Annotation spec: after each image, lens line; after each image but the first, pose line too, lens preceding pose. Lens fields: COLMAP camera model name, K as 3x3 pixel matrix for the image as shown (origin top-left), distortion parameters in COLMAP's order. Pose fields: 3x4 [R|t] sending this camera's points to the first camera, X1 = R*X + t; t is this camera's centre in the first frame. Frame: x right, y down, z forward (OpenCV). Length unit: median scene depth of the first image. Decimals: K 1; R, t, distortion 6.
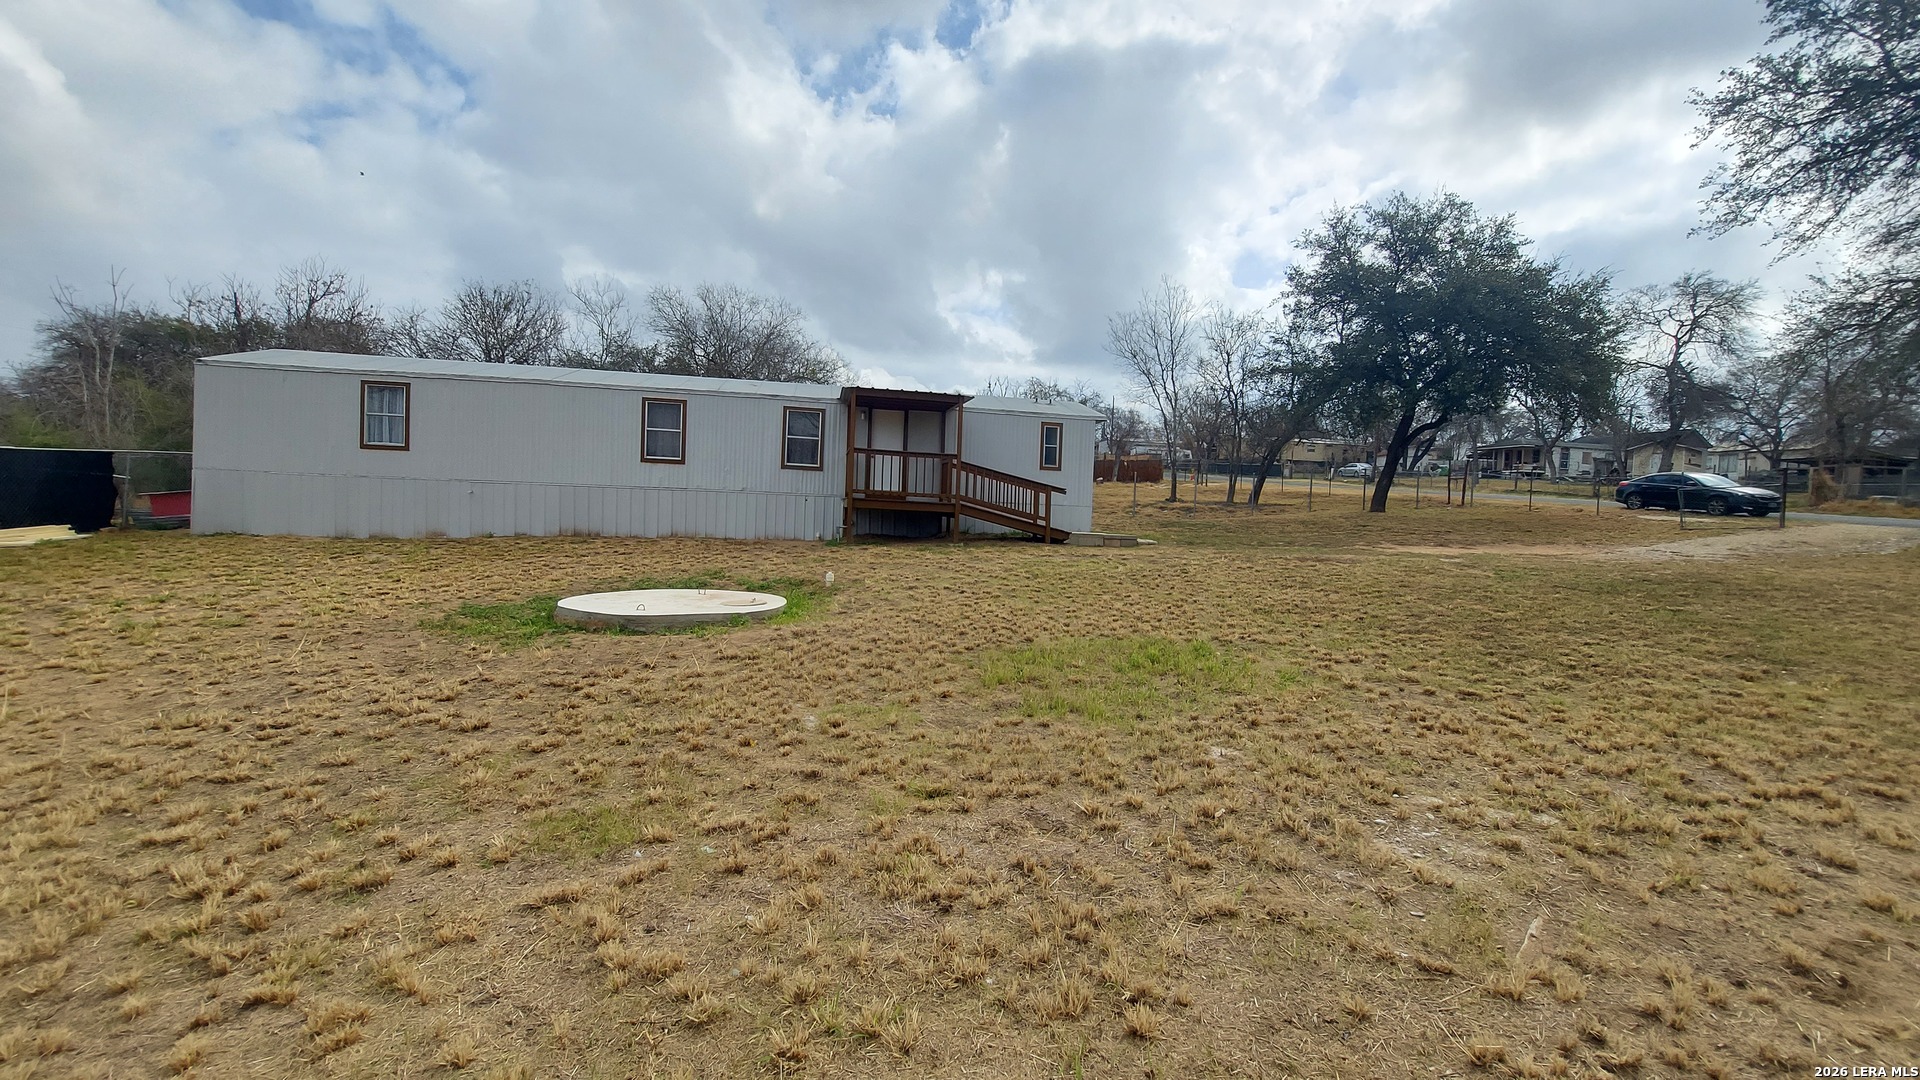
lens RADIAL K [[772.1, 0, 967.5], [0, 772.1, 547.5], [0, 0, 1]] dist [-0.017845, 0.000949]
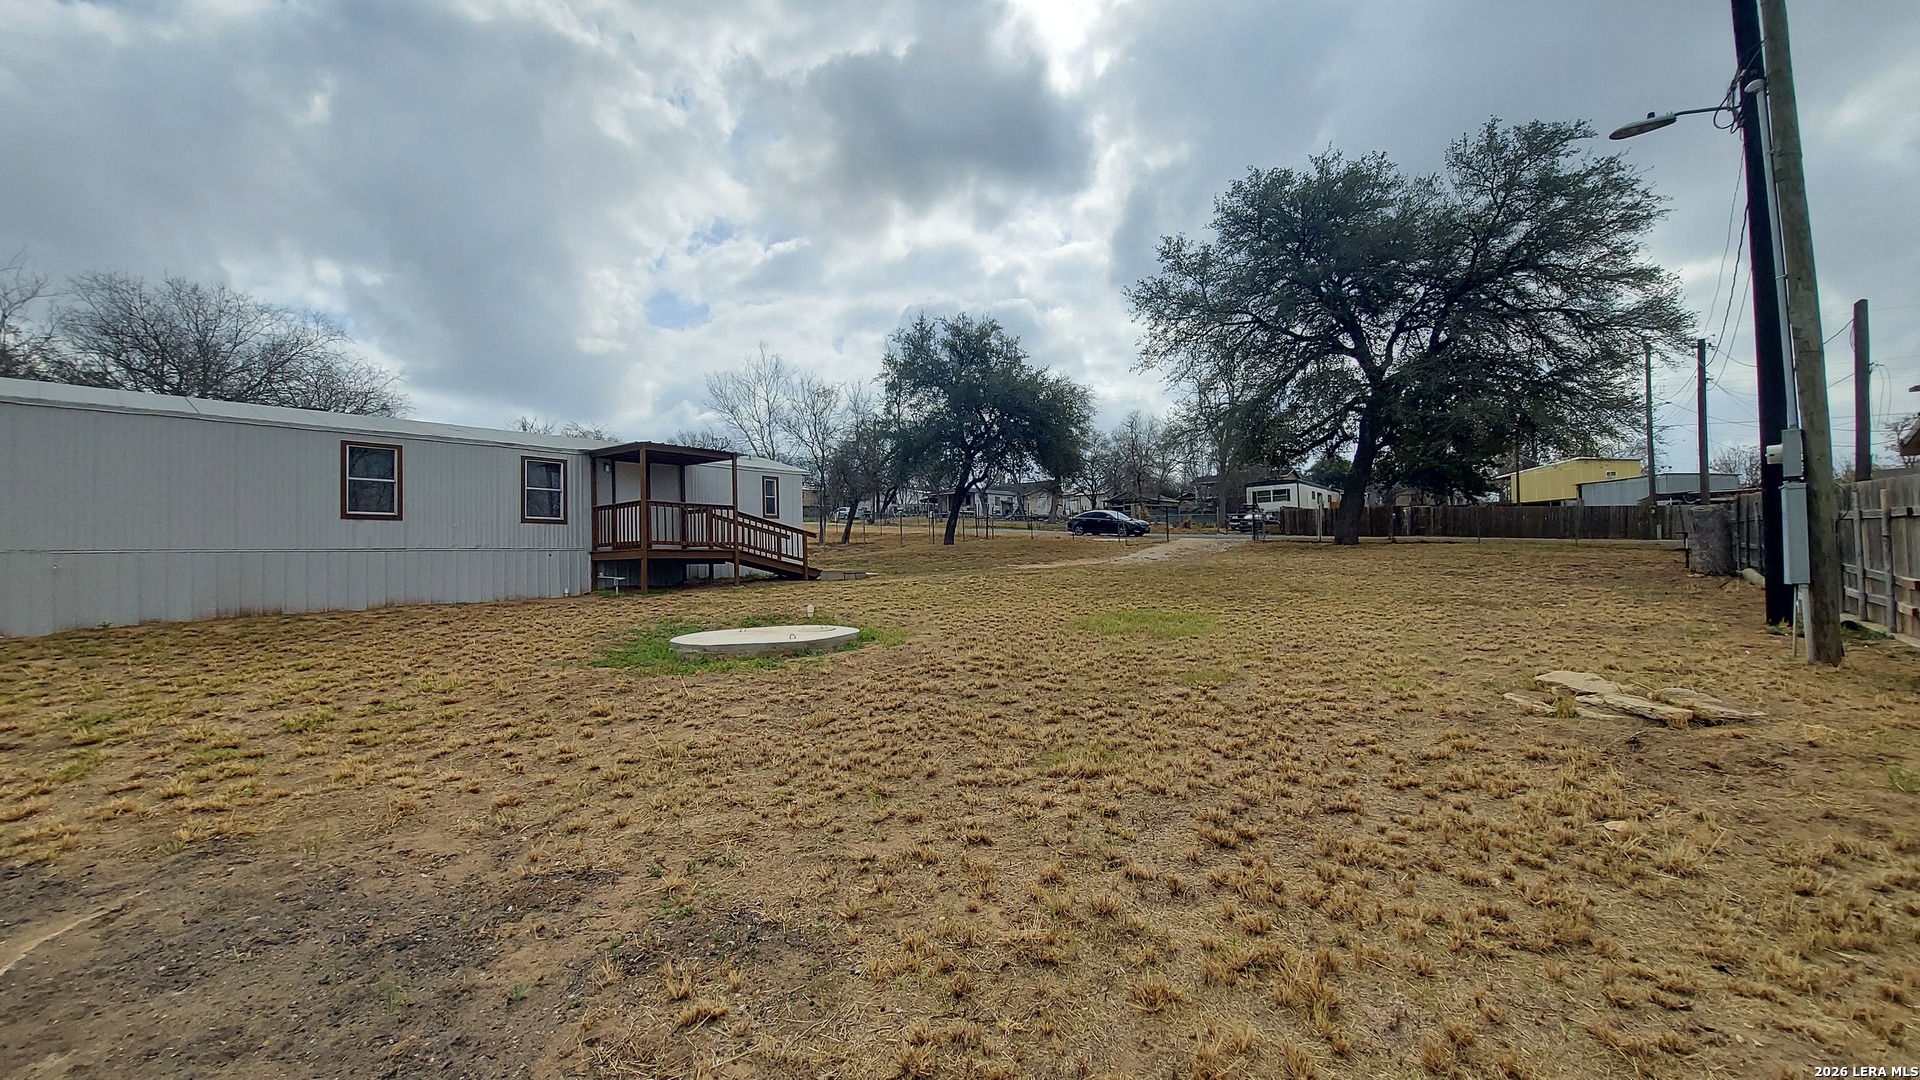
lens RADIAL K [[772.1, 0, 967.5], [0, 772.1, 547.5], [0, 0, 1]] dist [-0.017845, 0.000949]
pose [[0.762006, -0.045155, 0.645994, -0.399179], [0.082183, 0.996243, -0.027304, -0.003914], [-0.642334, 0.073896, 0.762854, -0.036196]]
